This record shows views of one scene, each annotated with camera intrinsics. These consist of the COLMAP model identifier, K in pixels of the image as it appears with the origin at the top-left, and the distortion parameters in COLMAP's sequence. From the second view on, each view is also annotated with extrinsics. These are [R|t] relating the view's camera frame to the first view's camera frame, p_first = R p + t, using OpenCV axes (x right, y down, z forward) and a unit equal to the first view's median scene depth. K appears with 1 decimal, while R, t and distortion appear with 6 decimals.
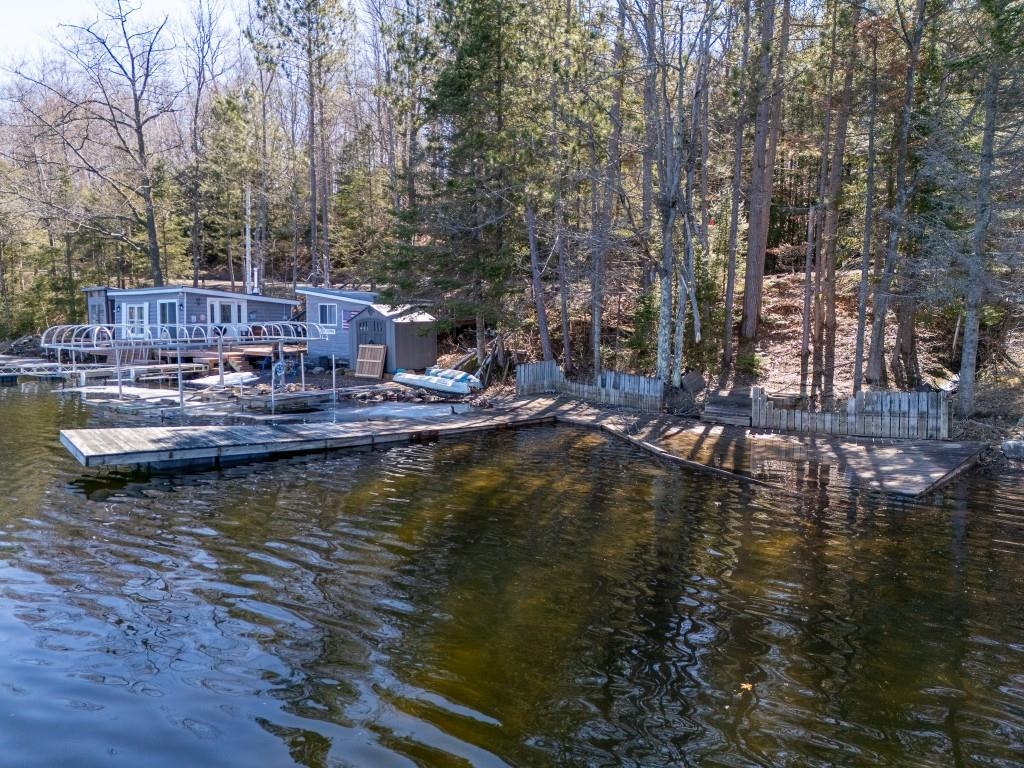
lens RADIAL K [[765.1, 0, 512.0], [0, 765.1, 384.0], [0, 0, 1]] dist [0.107466, -0.141585]
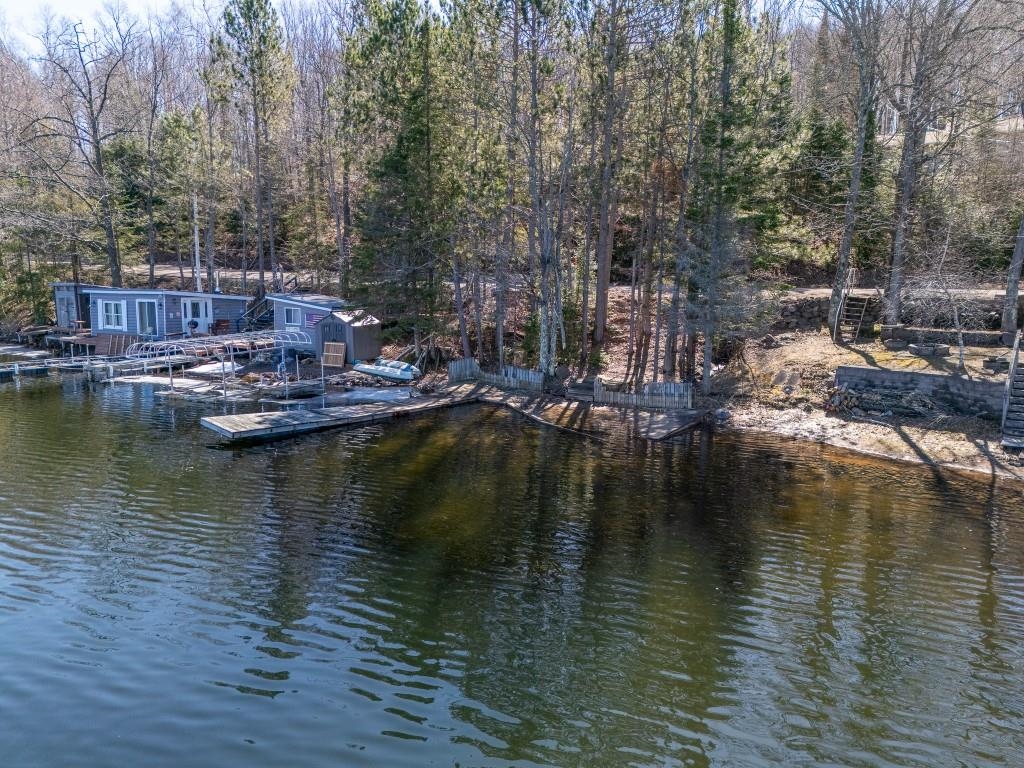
lens RADIAL K [[765.1, 0, 512.0], [0, 765.1, 384.0], [0, 0, 1]] dist [0.107466, -0.141585]
pose [[0.990052, -0.021791, 0.139001, -0.082848], [0.013614, 0.998135, 0.059513, -0.071617], [-0.140039, -0.057029, 0.988502, -0.521706]]
